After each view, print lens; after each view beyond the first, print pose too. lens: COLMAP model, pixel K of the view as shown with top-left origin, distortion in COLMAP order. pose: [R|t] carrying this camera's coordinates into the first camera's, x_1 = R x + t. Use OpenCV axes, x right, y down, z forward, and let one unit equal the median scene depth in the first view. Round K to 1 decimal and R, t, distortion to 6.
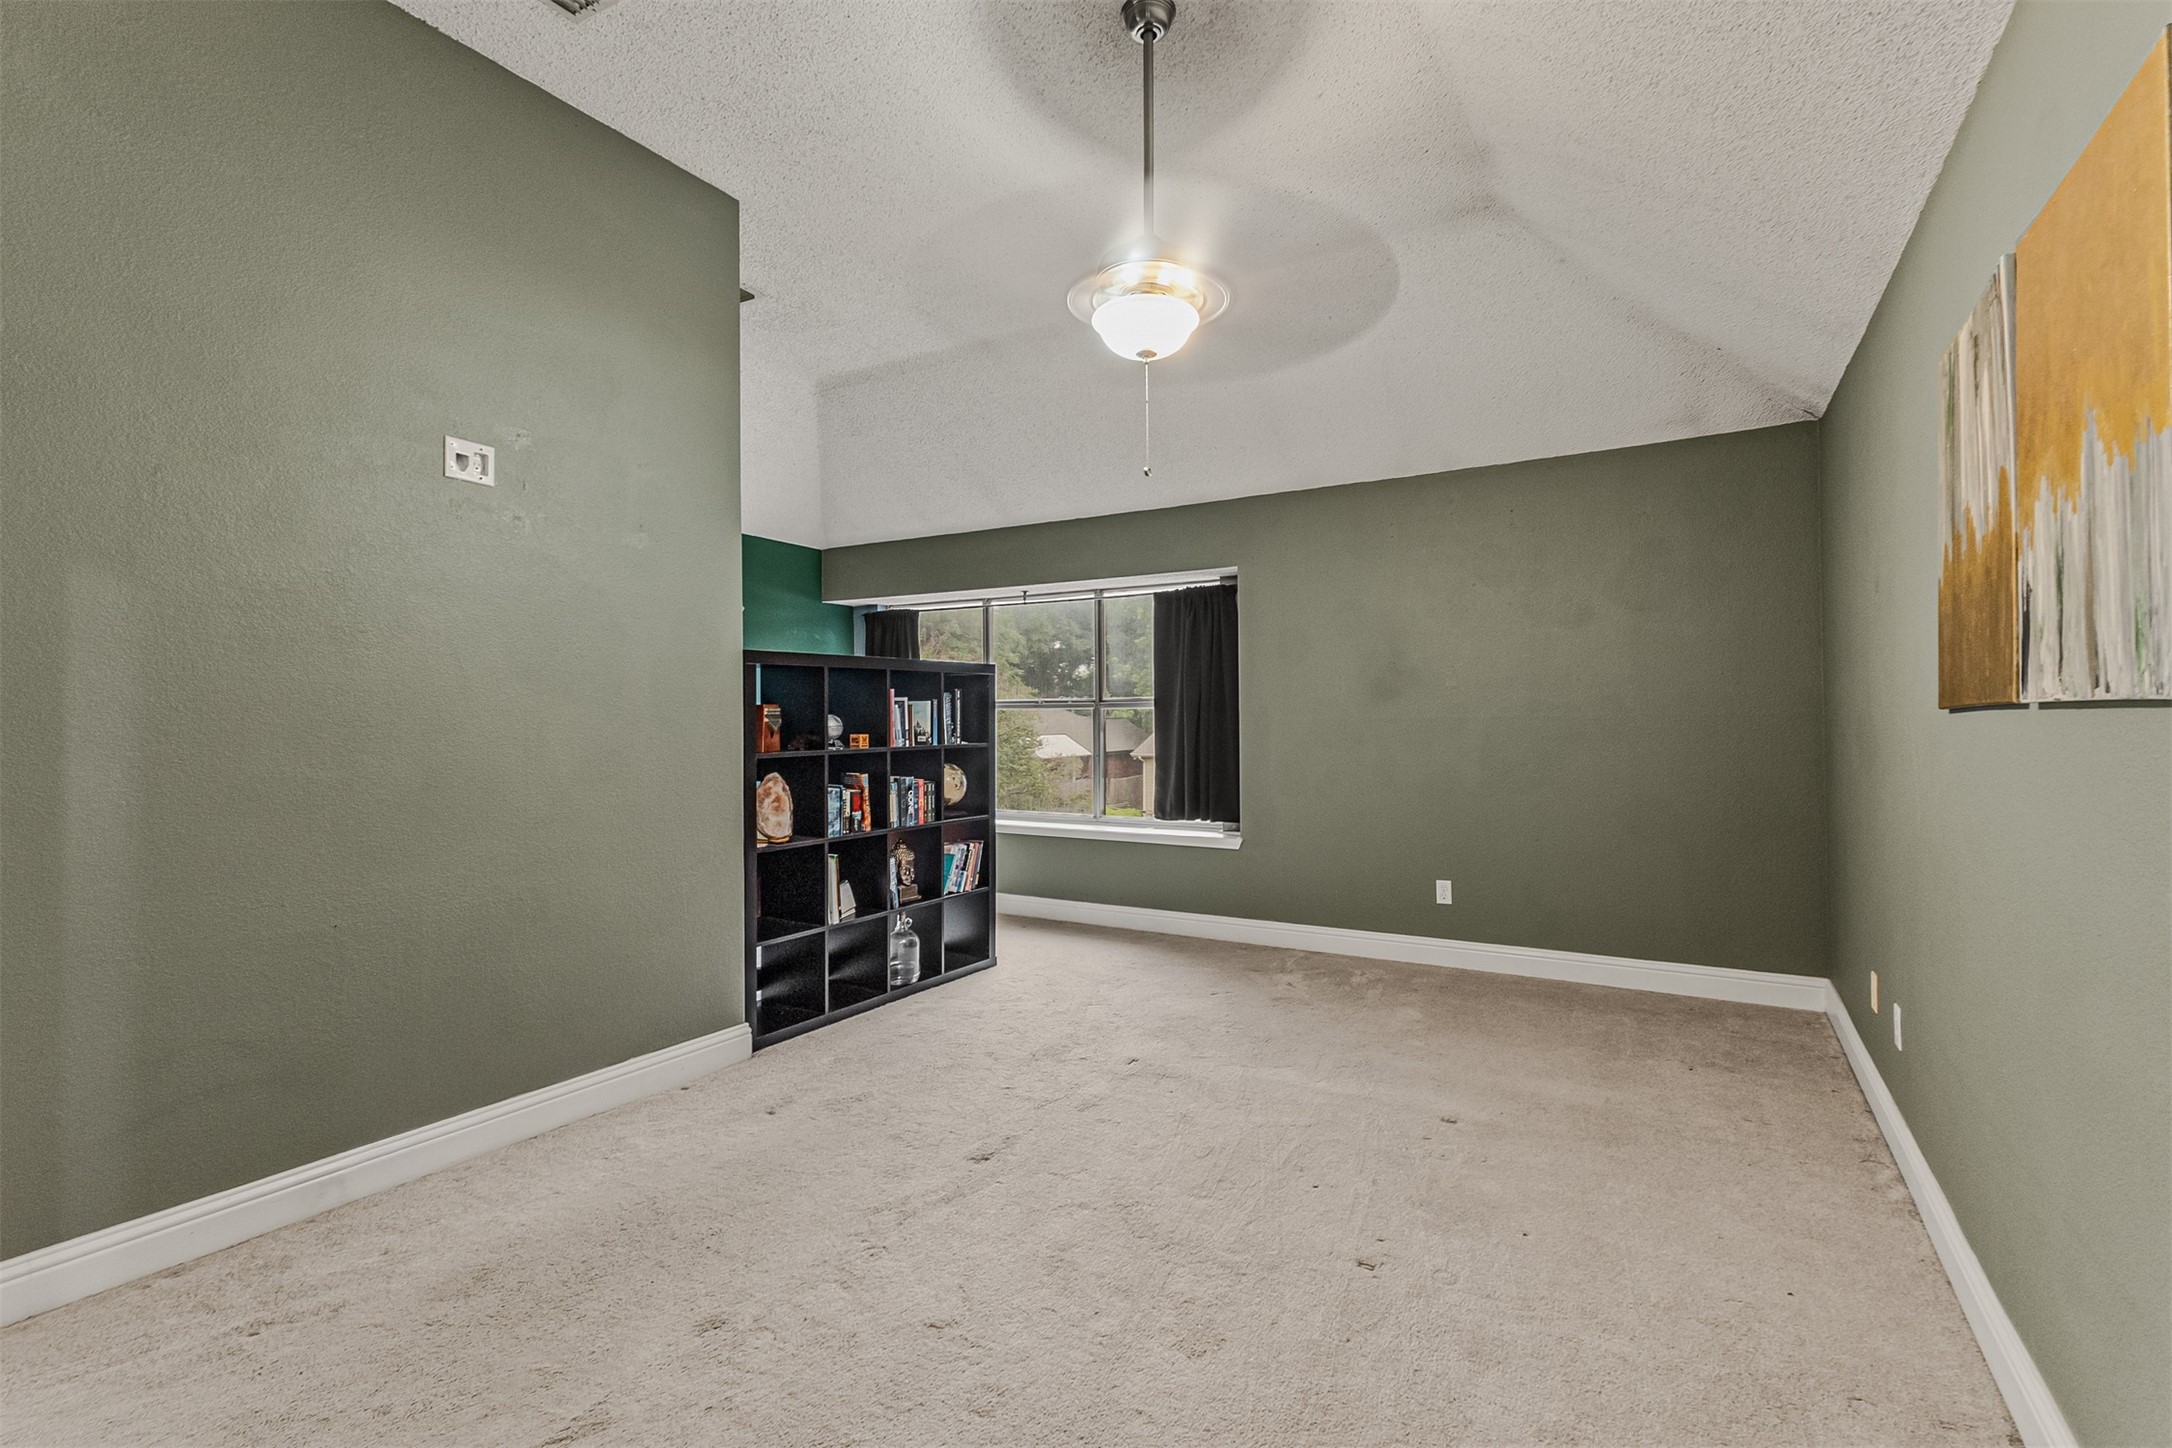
lens RADIAL K [[1013.0, 0, 1085.7], [0, 1013.0, 722.2], [0, 0, 1]] dist [0.024328, -0.000450]
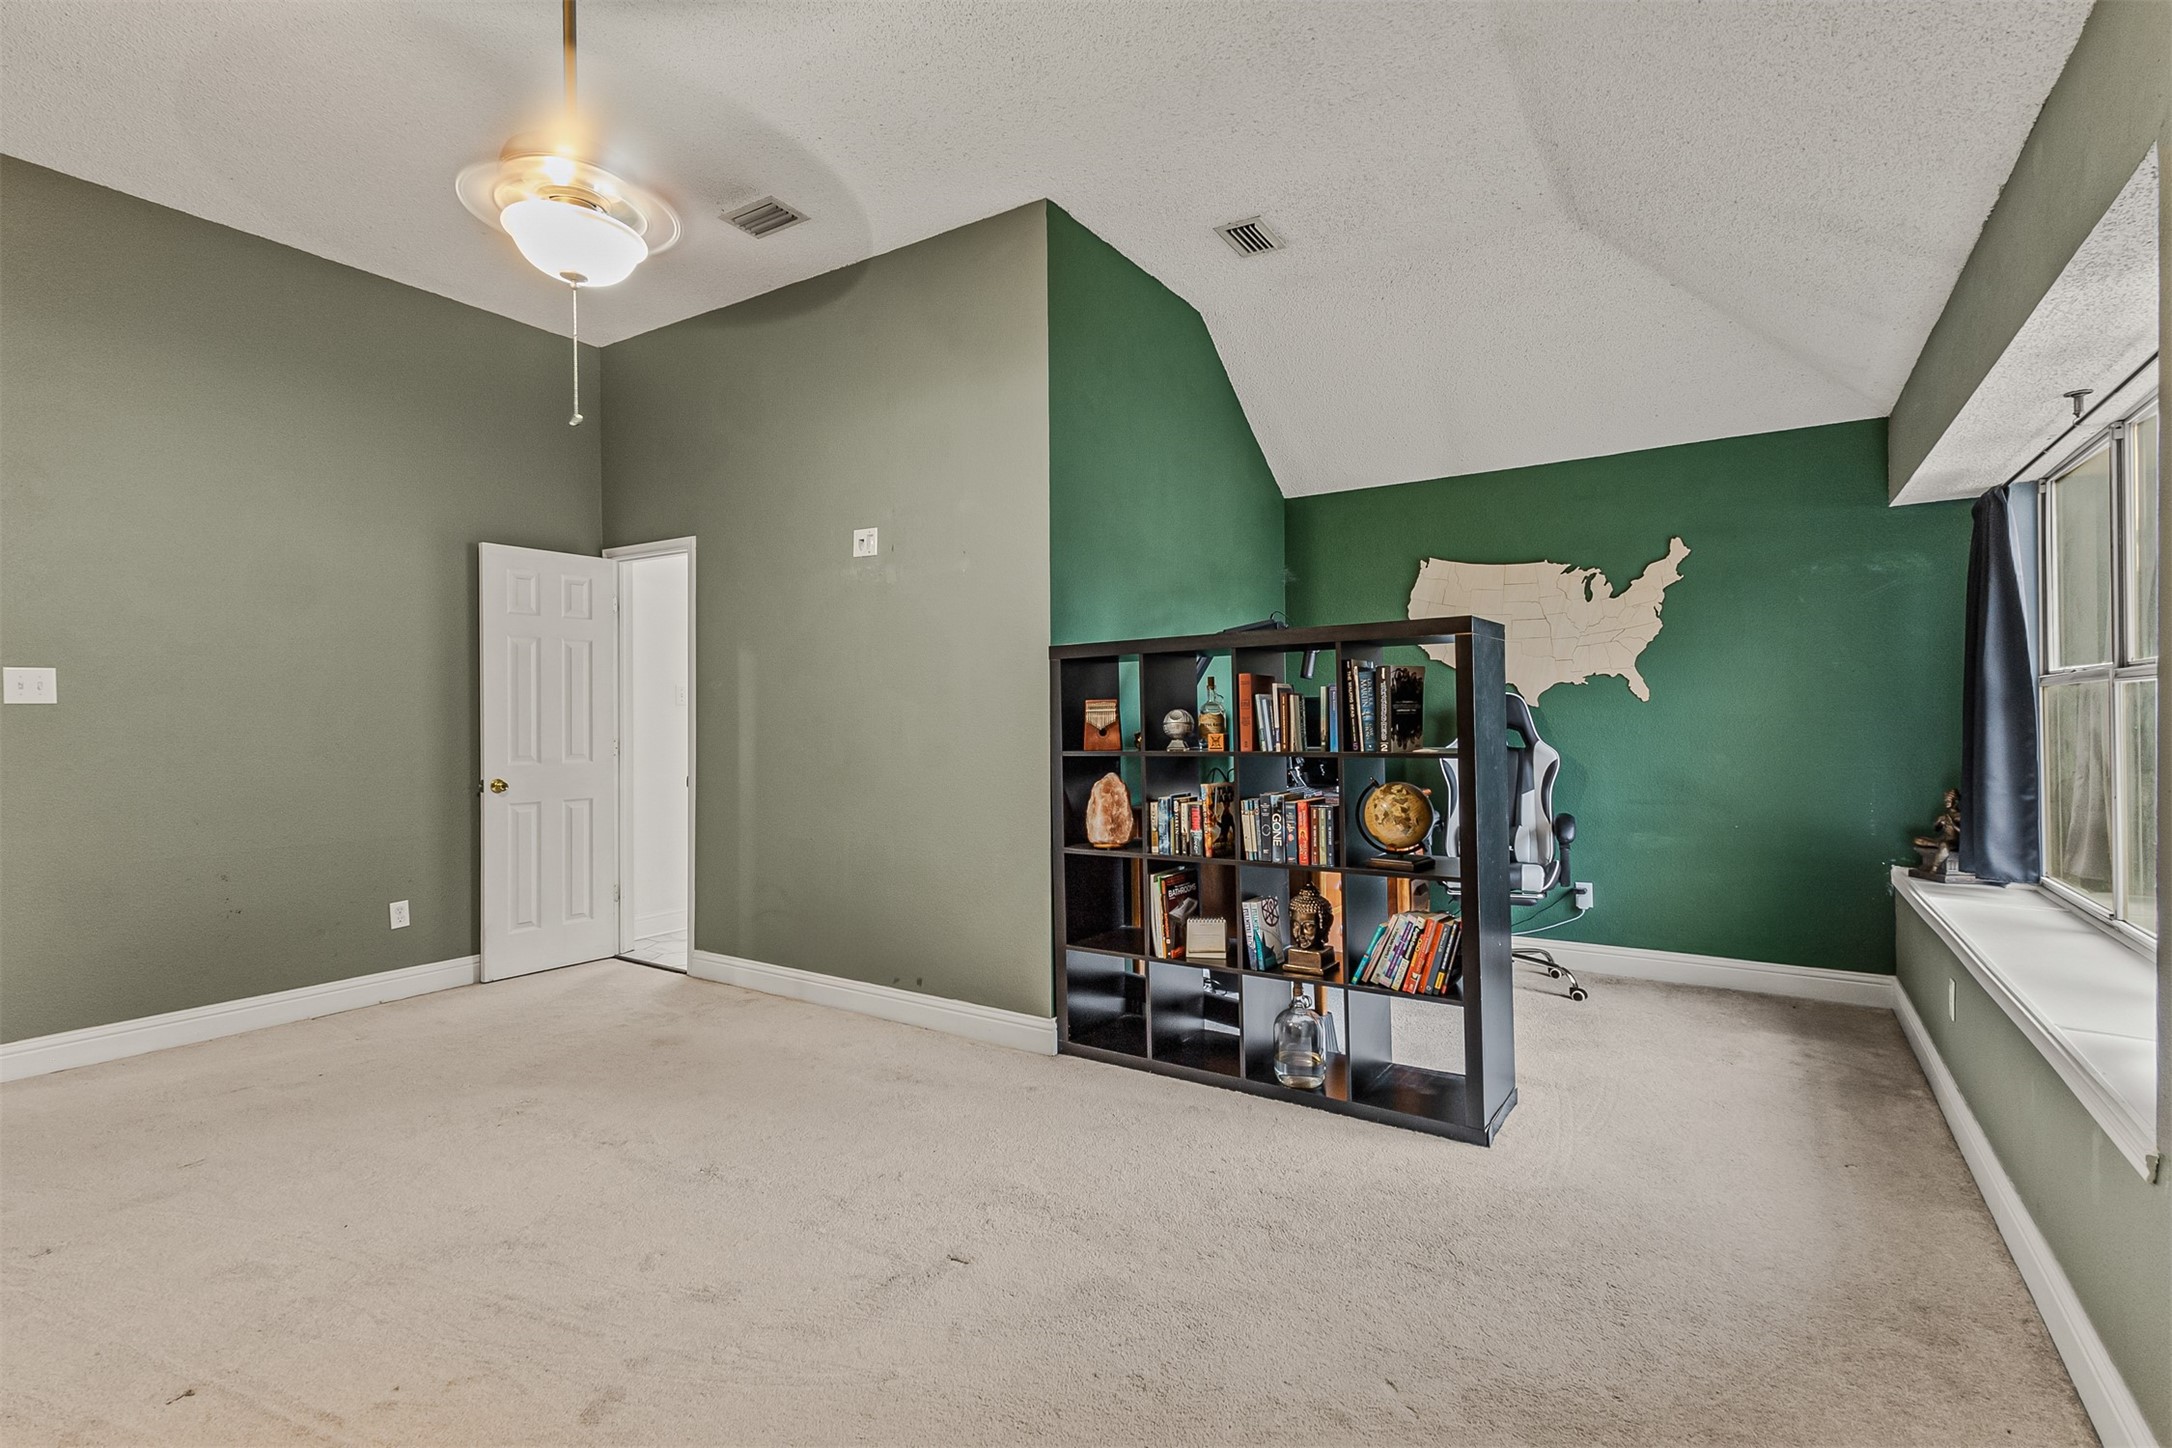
lens RADIAL K [[1013.0, 0, 1083.3], [0, 1013.0, 712.1], [0, 0, 1]] dist [0.024328, -0.000450]
pose [[-0.051562, 0.001968, -0.998668, 0.590547], [0.009277, 0.999956, 0.001492, -0.006792], [0.998627, -0.009188, -0.051578, 0.974182]]
